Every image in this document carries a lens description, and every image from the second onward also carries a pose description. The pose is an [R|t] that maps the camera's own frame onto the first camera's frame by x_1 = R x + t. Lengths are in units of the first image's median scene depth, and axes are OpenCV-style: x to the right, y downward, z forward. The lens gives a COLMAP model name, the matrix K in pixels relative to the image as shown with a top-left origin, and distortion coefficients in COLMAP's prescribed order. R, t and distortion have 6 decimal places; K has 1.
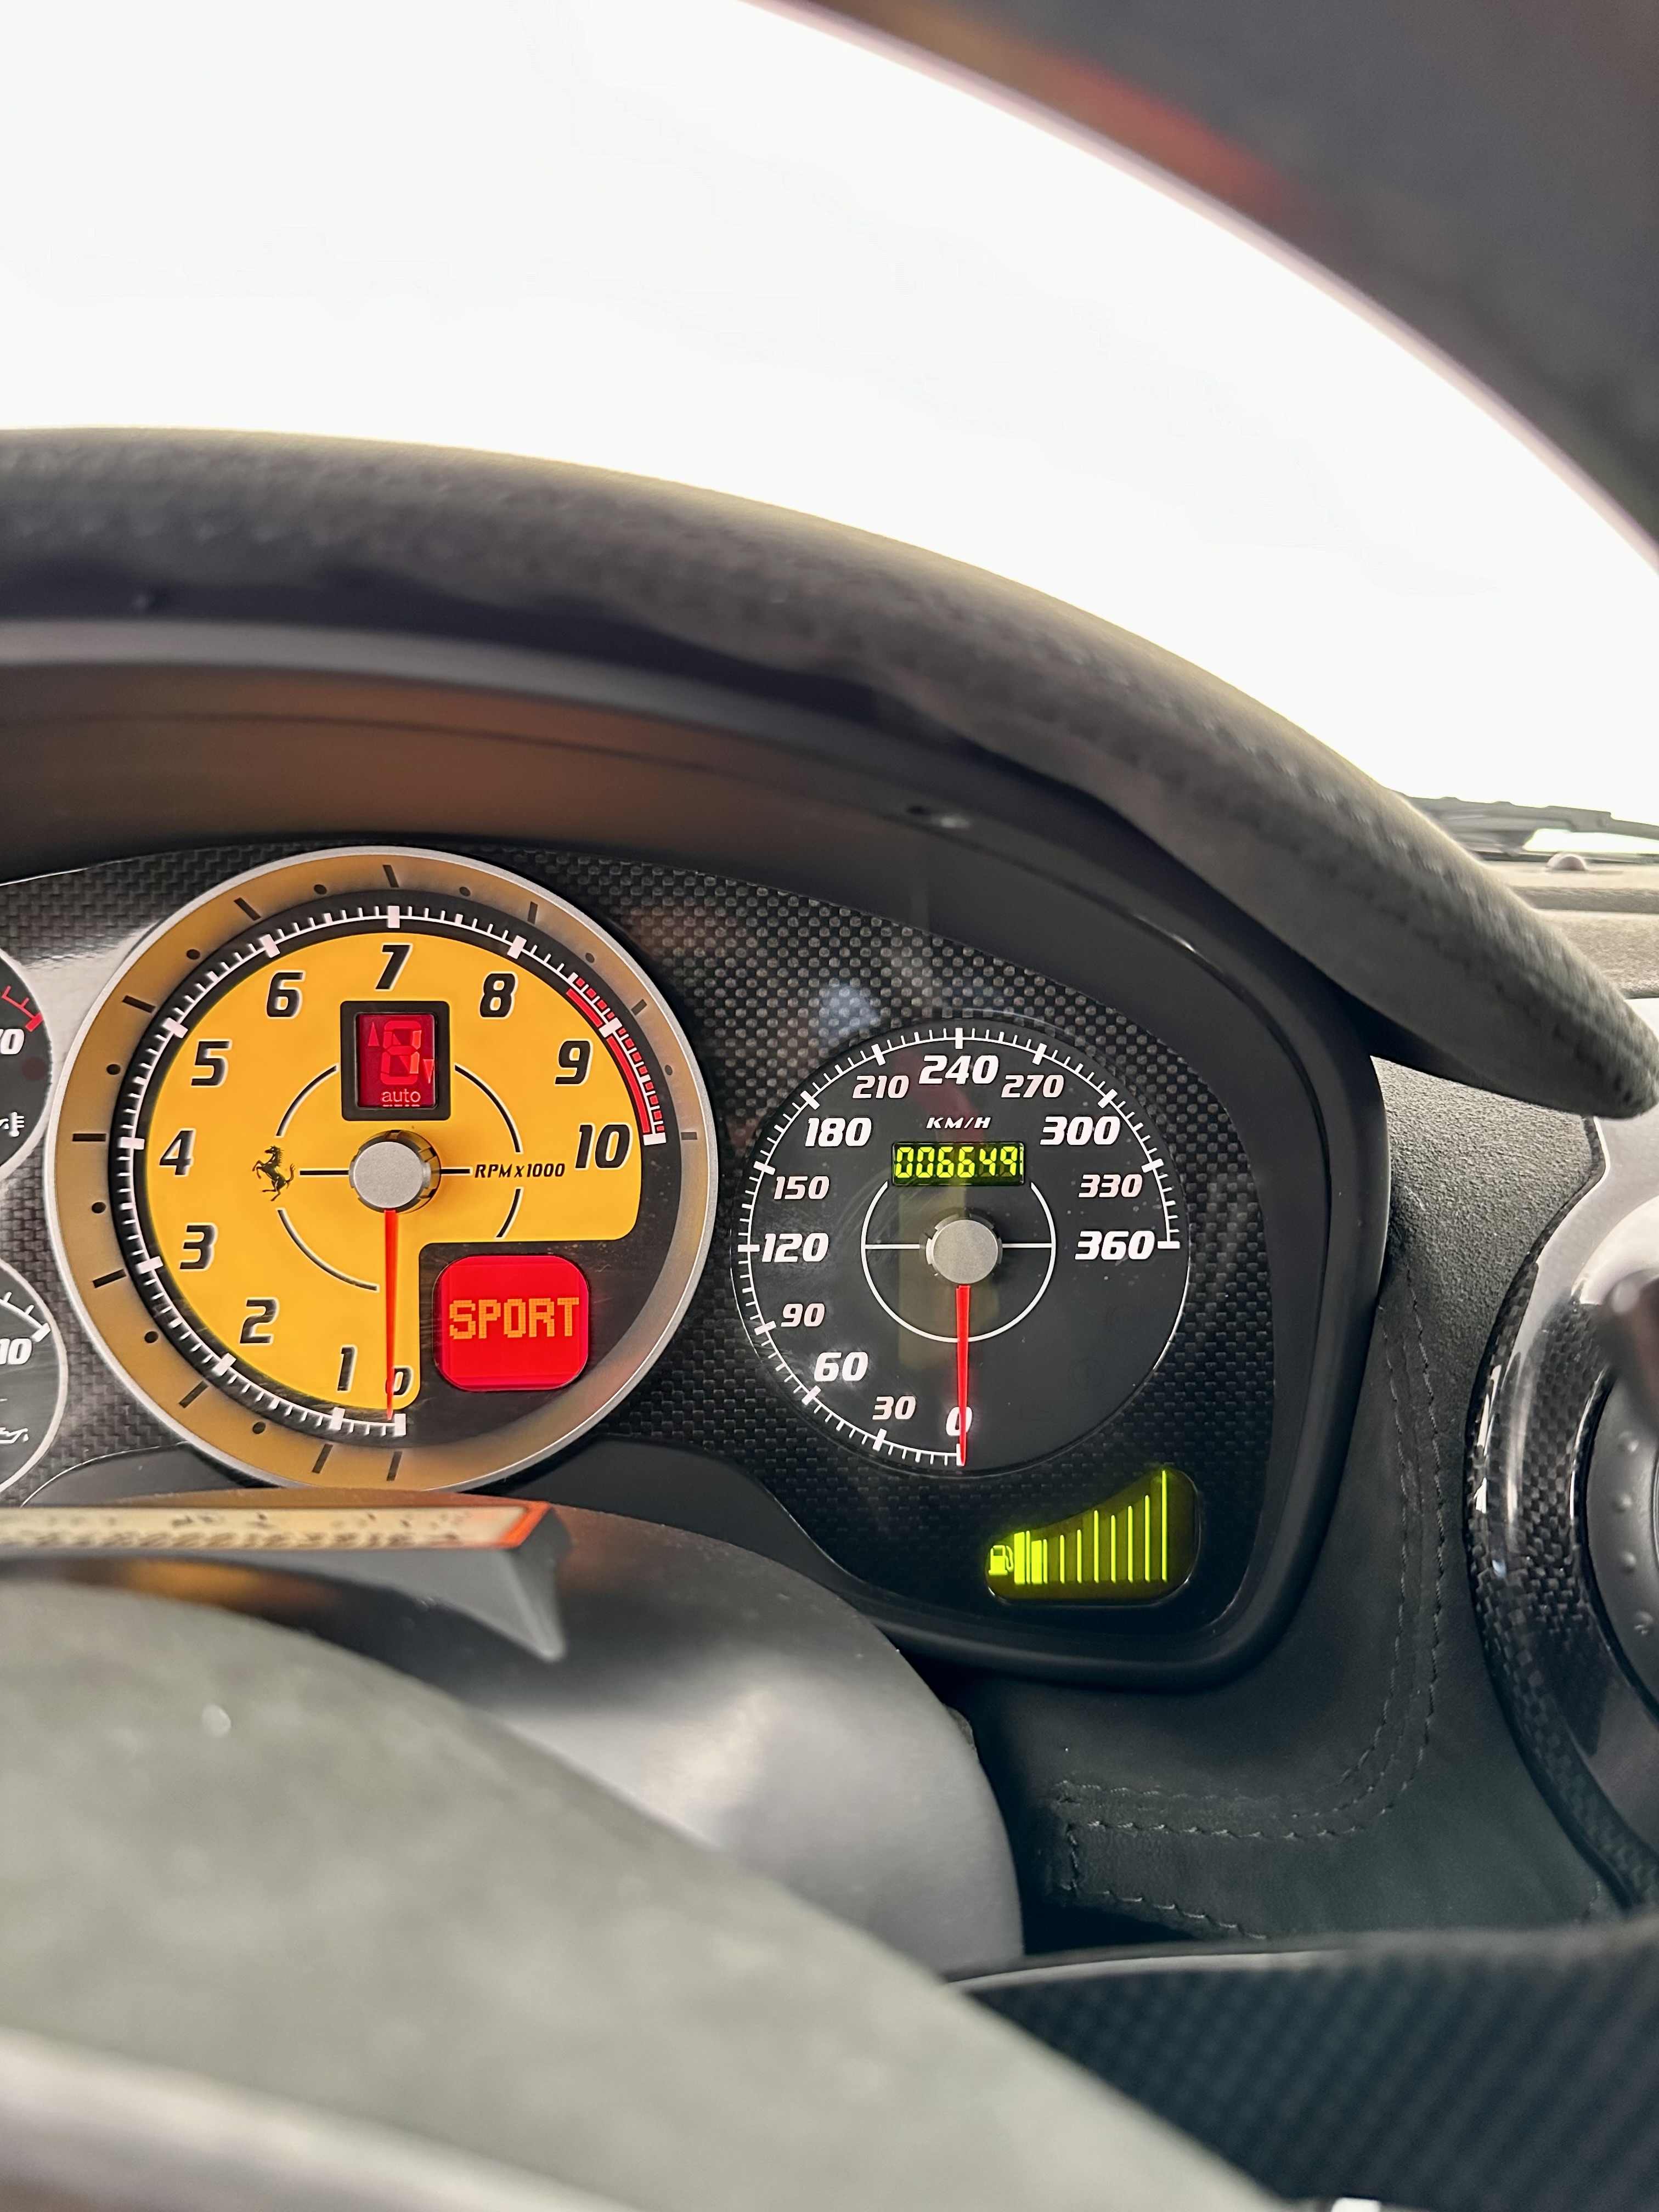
lens RADIAL K [[1562.9, 0, 851.1], [0, 1562.9, 1094.1], [0, 0, 1]] dist [0.030471, -0.006967]
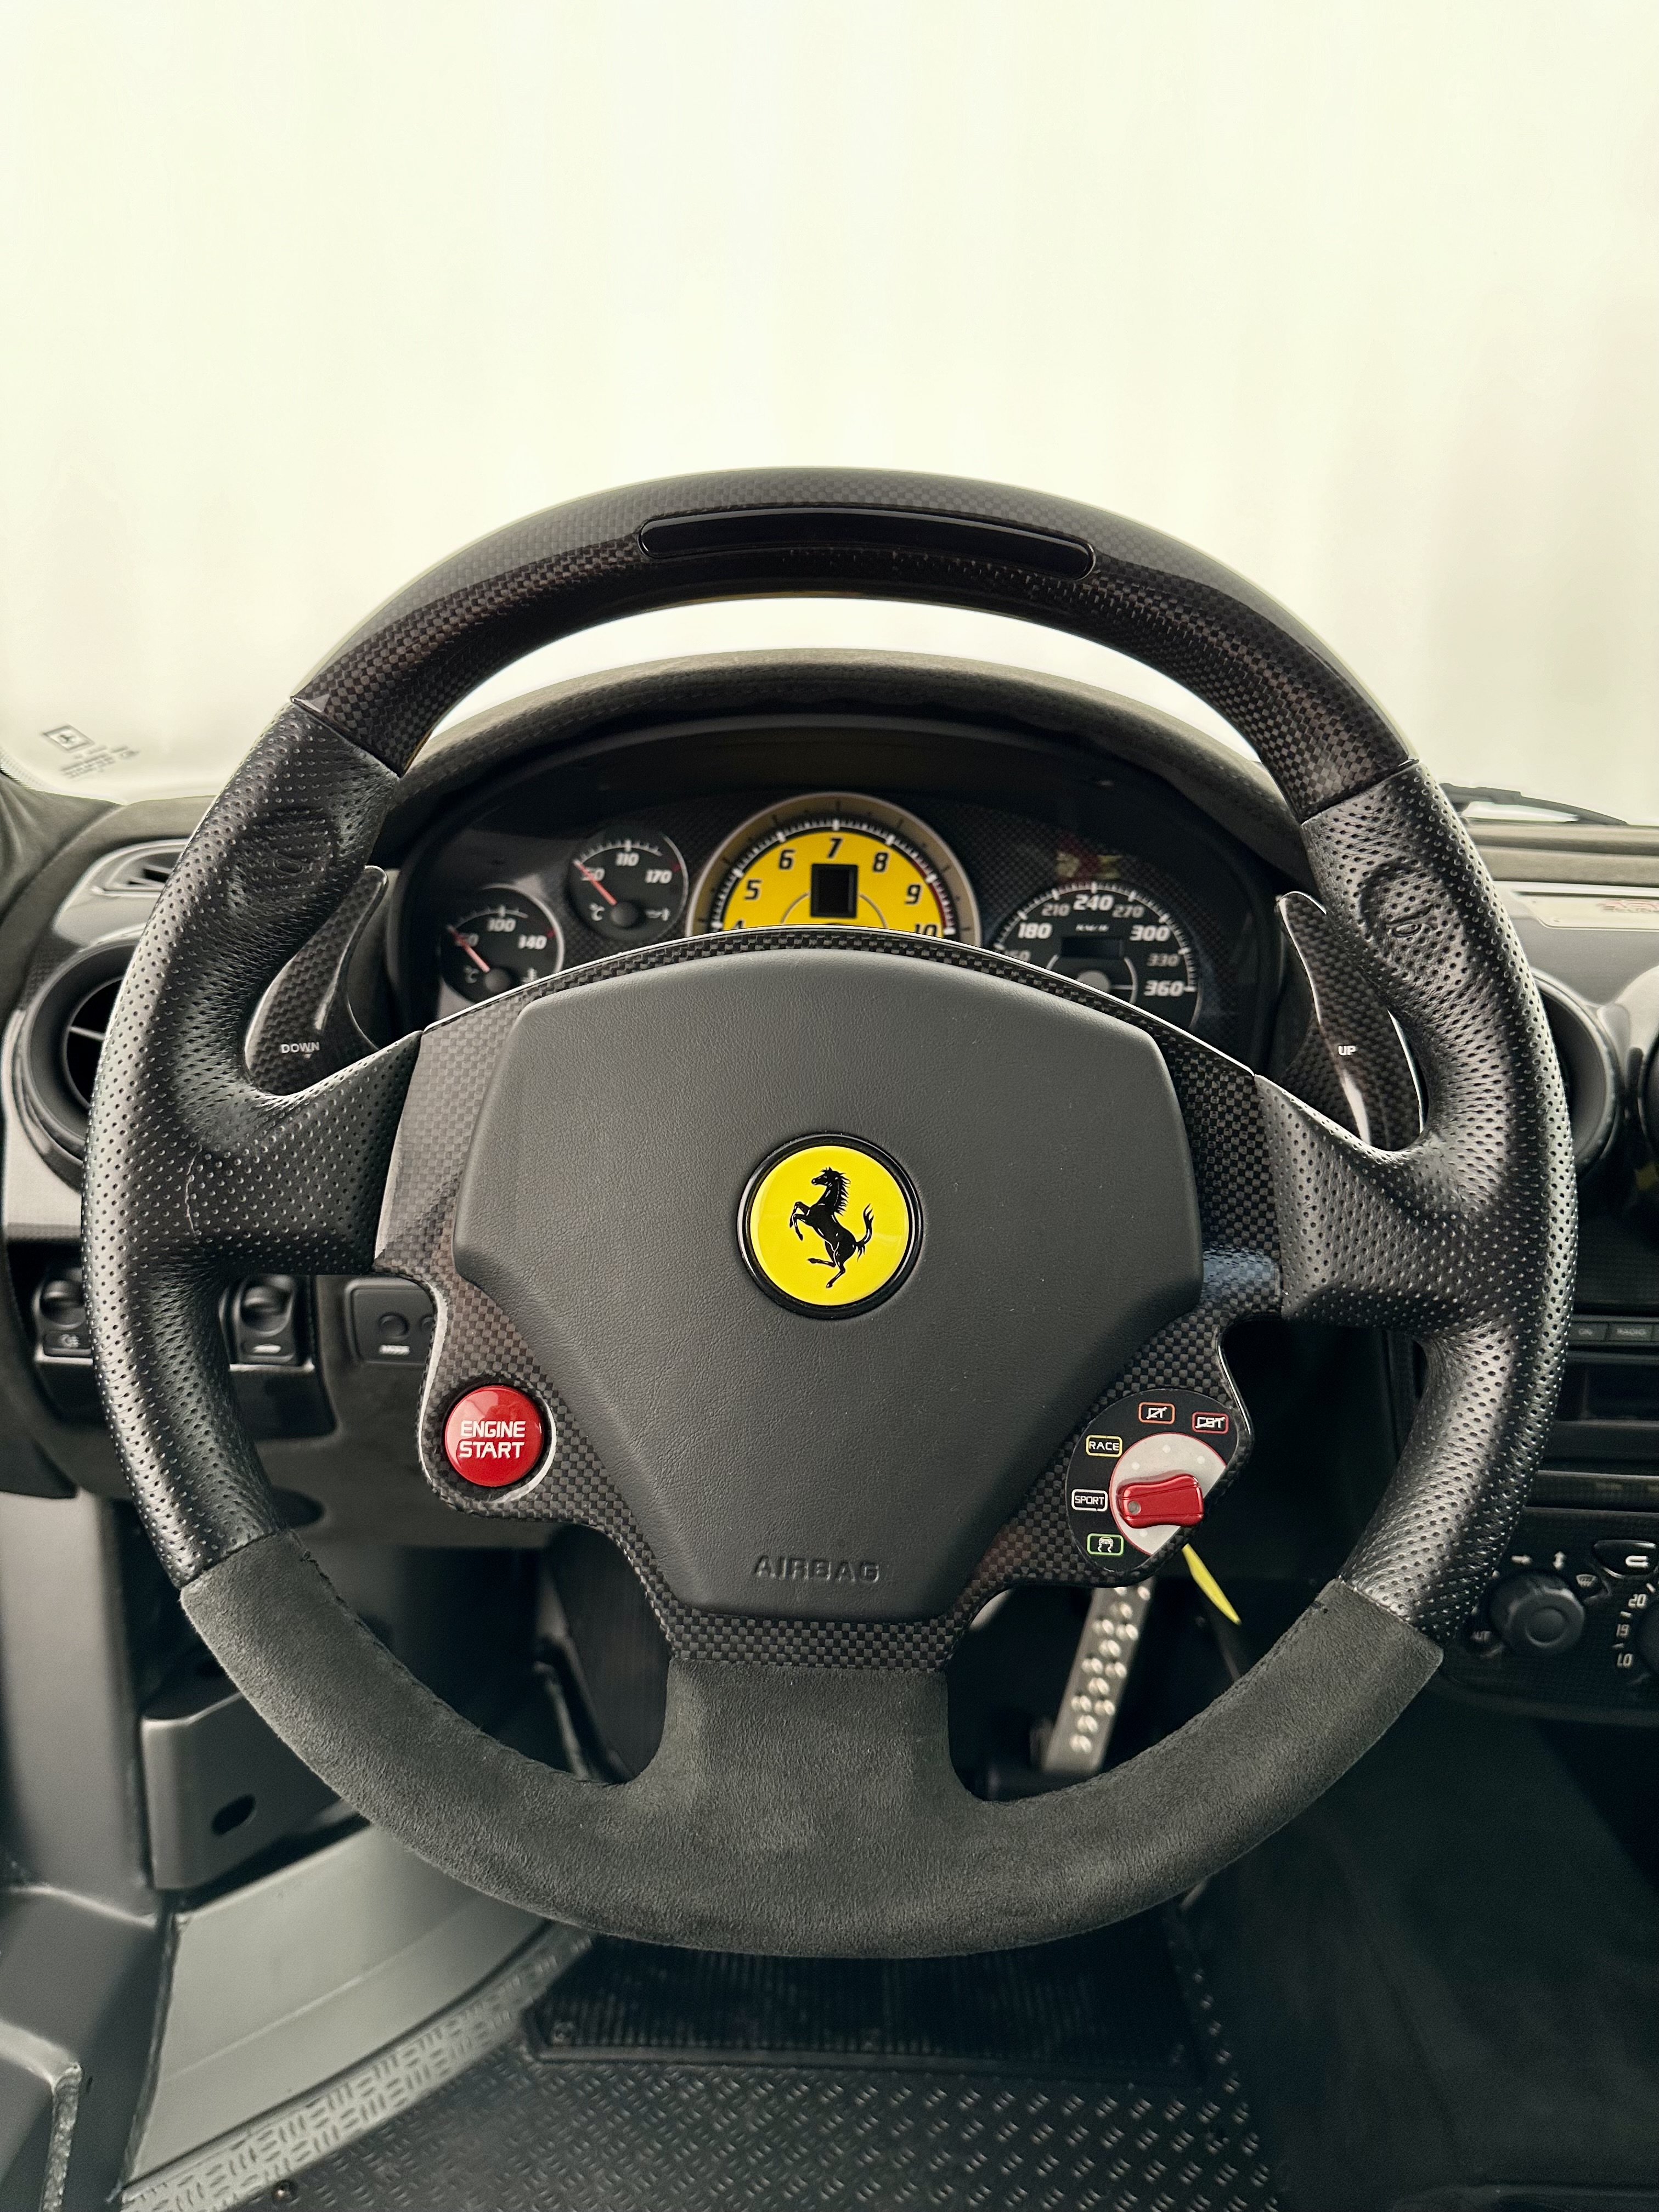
lens RADIAL K [[1562.9, 0, 809.3], [0, 1562.9, 1099.8], [0, 0, 1]] dist [0.030471, -0.006967]
pose [[0.996991, 0.032810, -0.070227, -0.159949], [-0.031382, 0.999280, 0.021338, 0.221911], [0.070876, -0.019070, 0.997303, -1.172054]]
